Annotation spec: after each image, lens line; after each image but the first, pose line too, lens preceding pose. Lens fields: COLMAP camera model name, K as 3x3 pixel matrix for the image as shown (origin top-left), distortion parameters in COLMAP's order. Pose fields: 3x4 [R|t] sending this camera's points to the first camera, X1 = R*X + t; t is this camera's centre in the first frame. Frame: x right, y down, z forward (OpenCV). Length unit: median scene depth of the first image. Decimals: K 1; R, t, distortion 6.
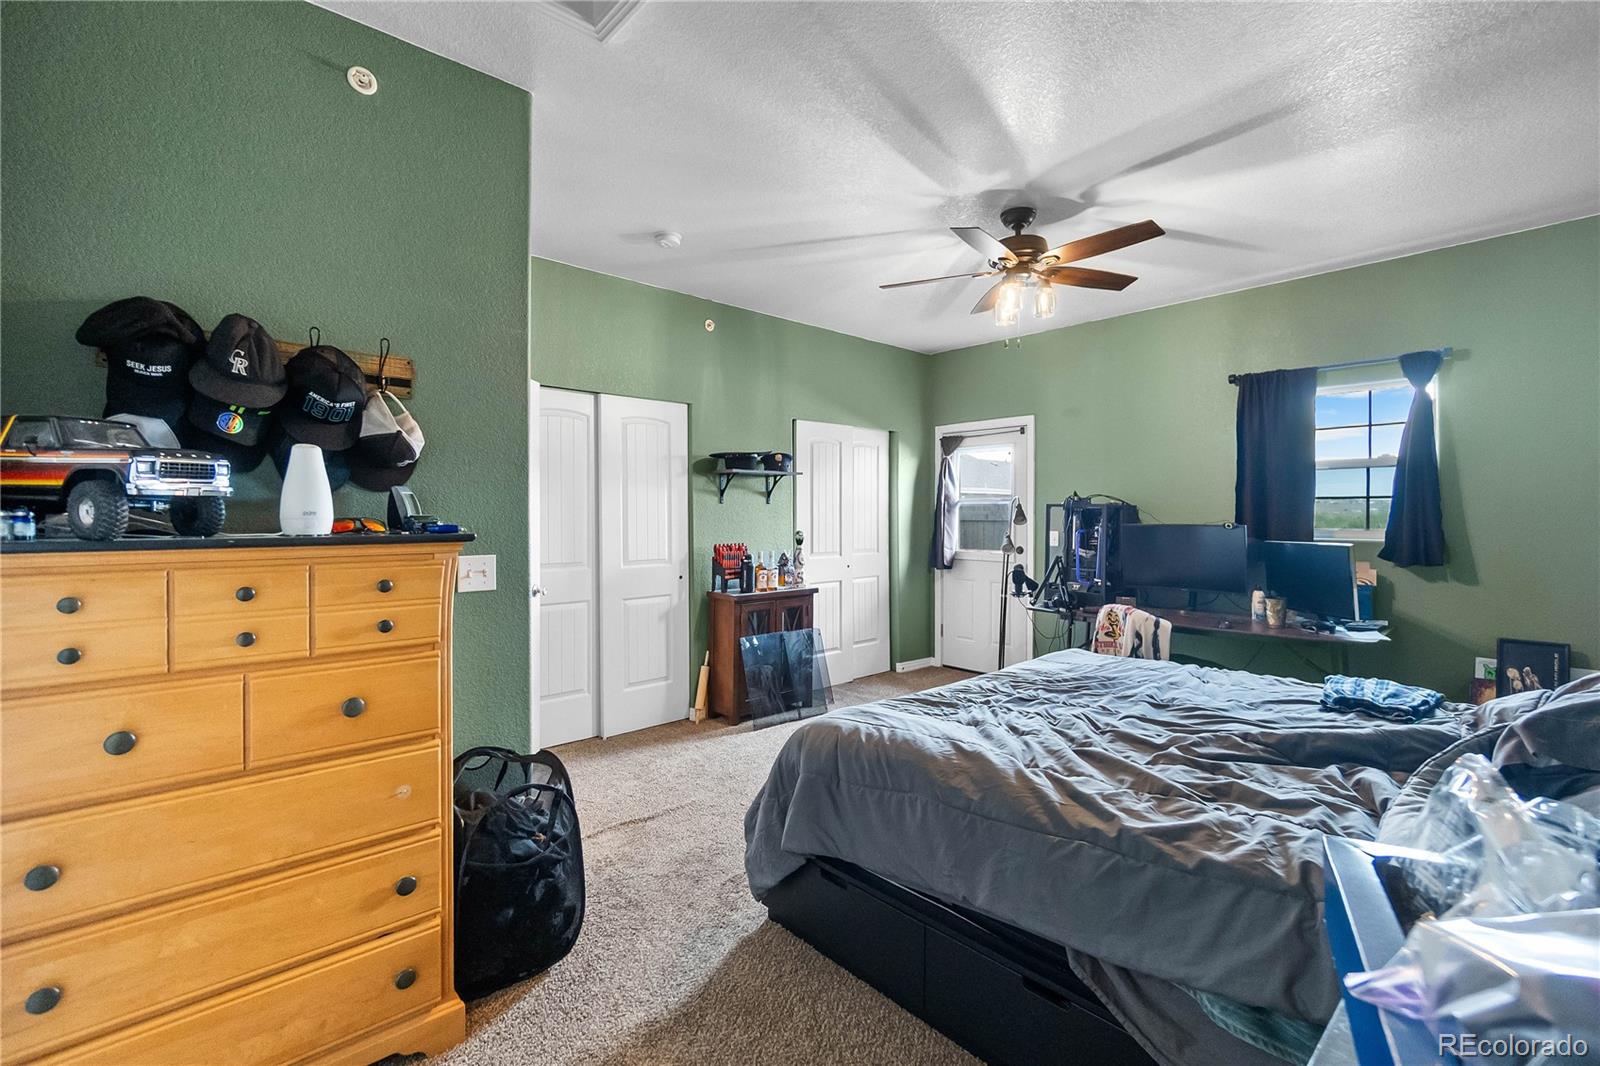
lens RADIAL K [[721.8, 0, 803.3], [0, 721.8, 504.4], [0, 0, 1]] dist [0.000556, 0.000017]
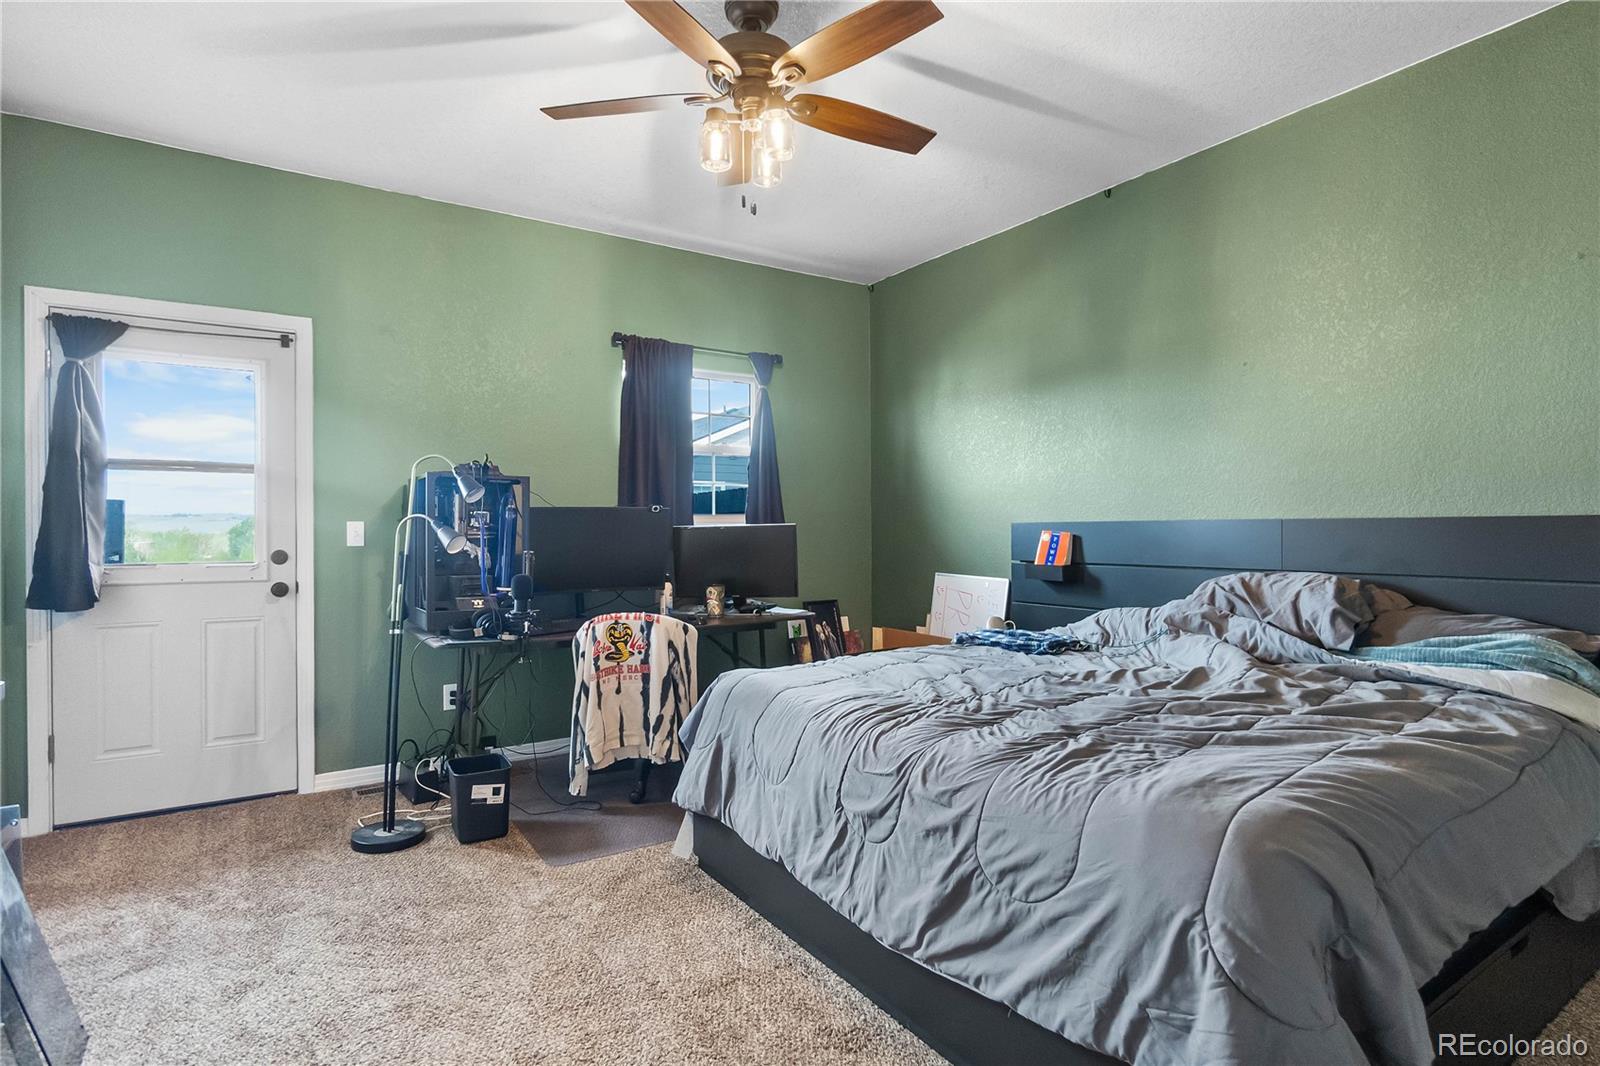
lens RADIAL K [[817.2, 0, 800.0], [0, 817.2, 533.0], [0, 0, 1]] dist [-0.000834, -0.000005]
pose [[0.151552, -0.009639, 0.988402, -0.343649], [-0.010682, 0.999878, 0.011389, 0.045148], [-0.988392, -0.012284, 0.151431, 0.683099]]
